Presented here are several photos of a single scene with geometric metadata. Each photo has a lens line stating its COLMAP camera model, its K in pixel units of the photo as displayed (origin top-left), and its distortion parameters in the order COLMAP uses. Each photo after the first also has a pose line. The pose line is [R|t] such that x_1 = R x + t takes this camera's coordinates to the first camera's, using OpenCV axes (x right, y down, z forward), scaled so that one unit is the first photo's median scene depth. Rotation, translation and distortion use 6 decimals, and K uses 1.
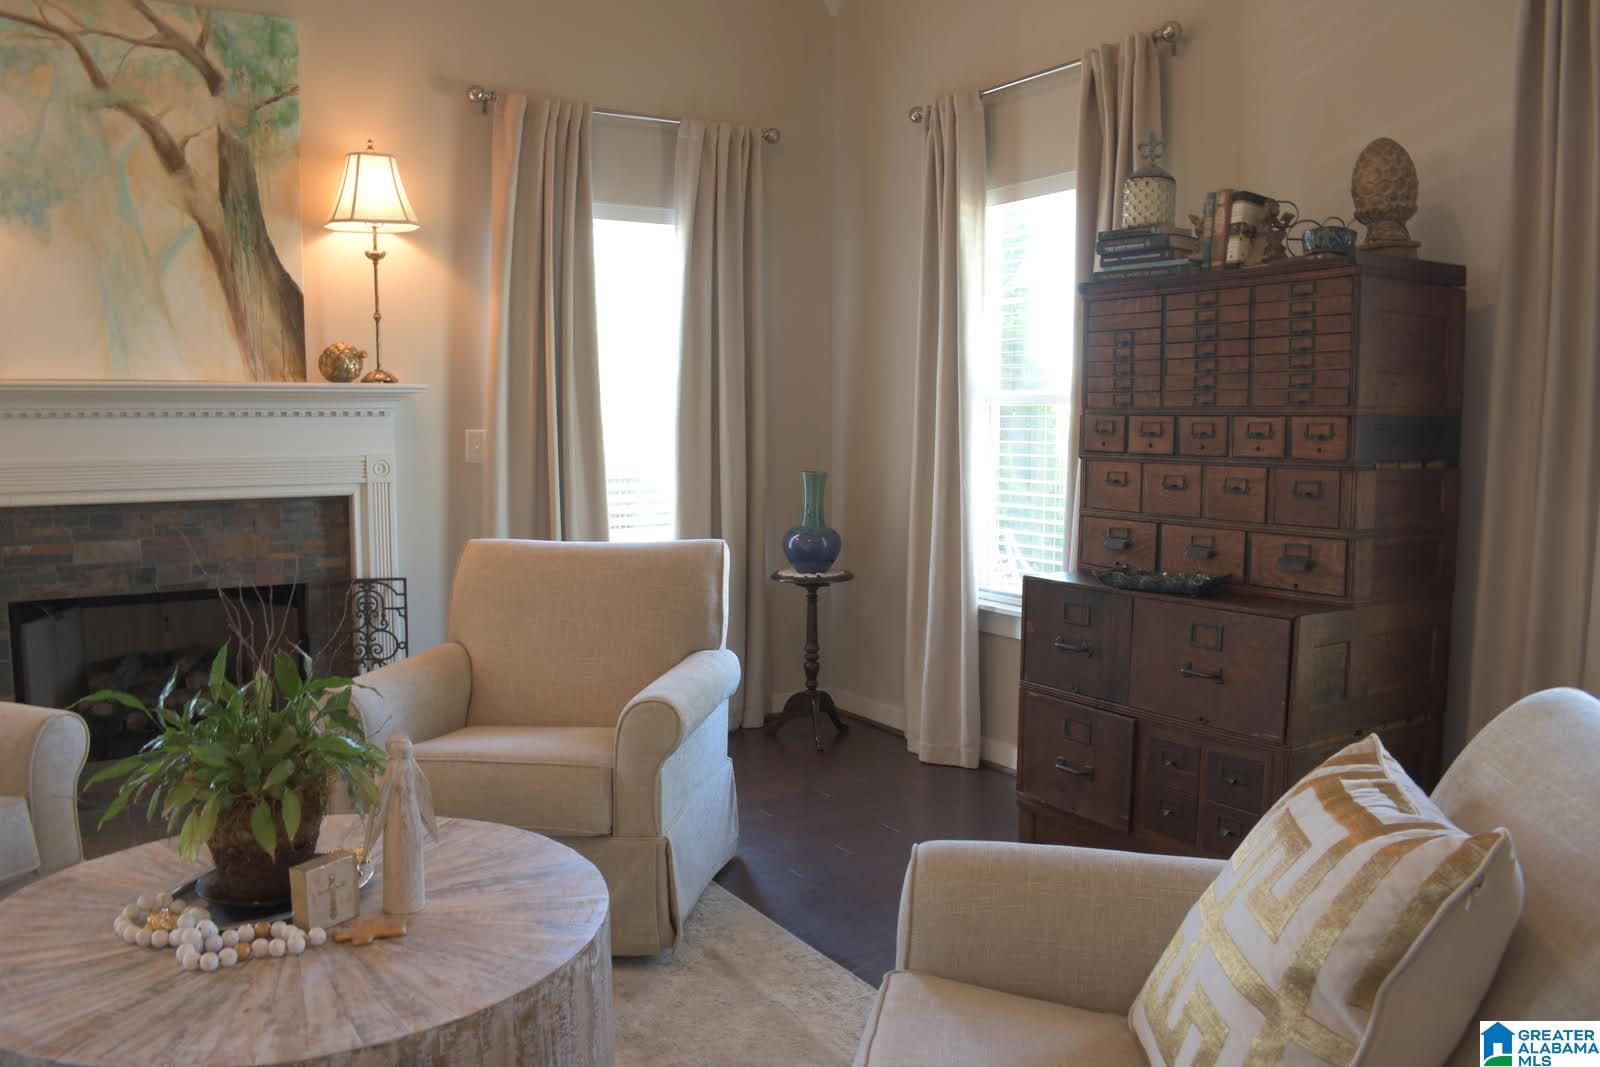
lens RADIAL K [[1250.2, 0, 793.7], [0, 1250.2, 535.5], [0, 0, 1]] dist [-0.086729, 0.009650]
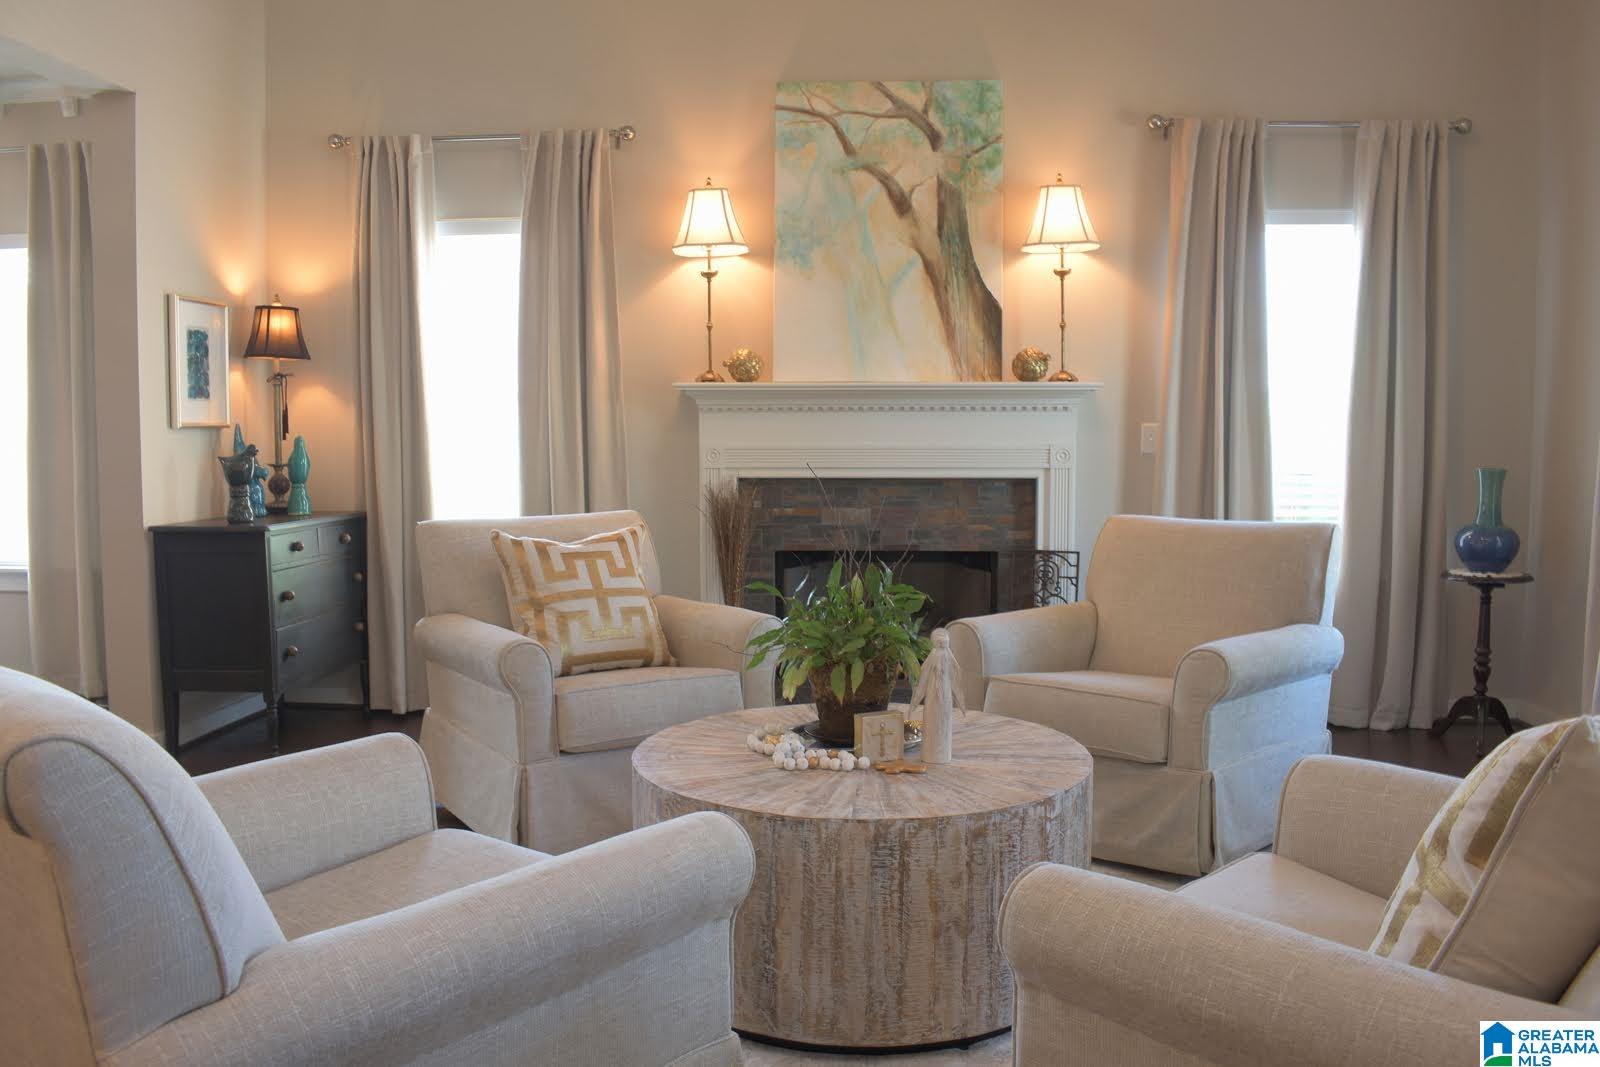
lens RADIAL K [[1250.2, 0, 793.7], [0, 1250.2, 535.5], [0, 0, 1]] dist [-0.086729, 0.009650]
pose [[0.805153, 0.046009, -0.591280, 0.168661], [-0.052029, 0.998622, 0.006857, 0.027364], [0.590781, 0.025243, 0.806437, -0.092508]]
